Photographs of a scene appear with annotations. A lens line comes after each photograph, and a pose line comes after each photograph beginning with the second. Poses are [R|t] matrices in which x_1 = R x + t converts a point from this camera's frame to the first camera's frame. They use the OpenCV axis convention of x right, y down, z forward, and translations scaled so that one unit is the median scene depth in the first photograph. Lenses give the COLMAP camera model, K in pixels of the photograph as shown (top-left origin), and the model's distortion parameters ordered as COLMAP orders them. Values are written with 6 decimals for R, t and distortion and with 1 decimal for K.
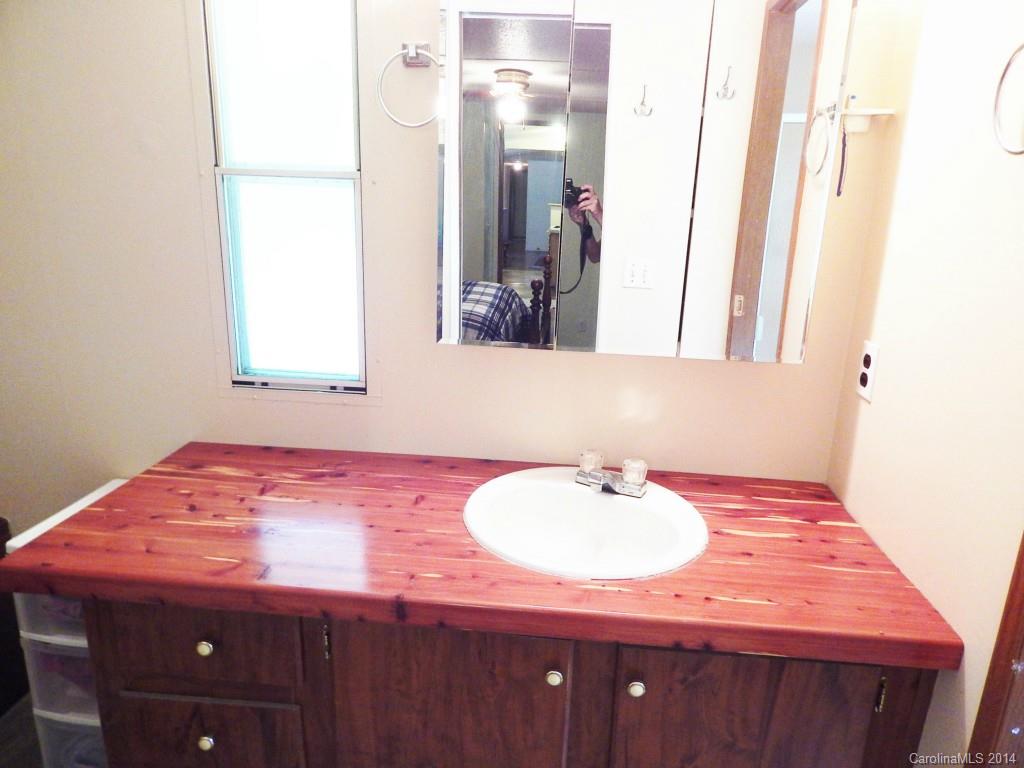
lens RADIAL K [[667.5, 0, 513.5], [0, 667.5, 382.0], [0, 0, 1]] dist [-0.006391, -0.000993]
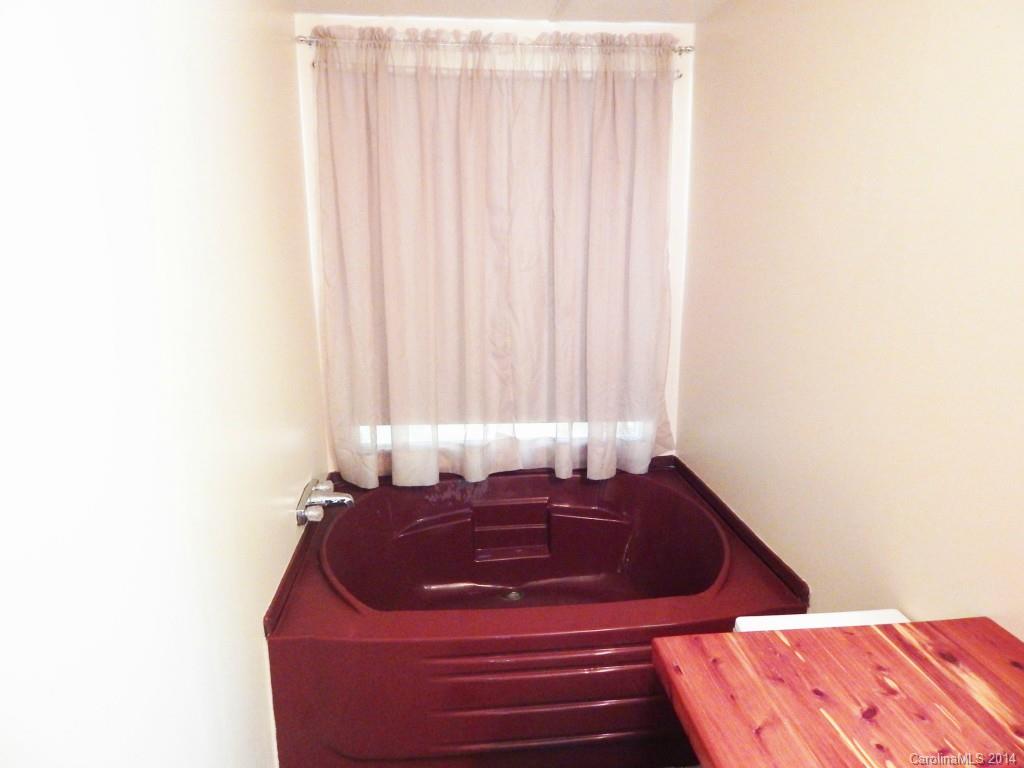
lens RADIAL K [[667.5, 0, 514.7], [0, 667.5, 383.4], [0, 0, 1]] dist [-0.006391, -0.000993]
pose [[0.191726, 0.163615, -0.967714, 0.048284], [-0.251699, 0.961227, 0.112651, -0.116186], [0.948625, 0.221974, 0.225474, 0.418044]]
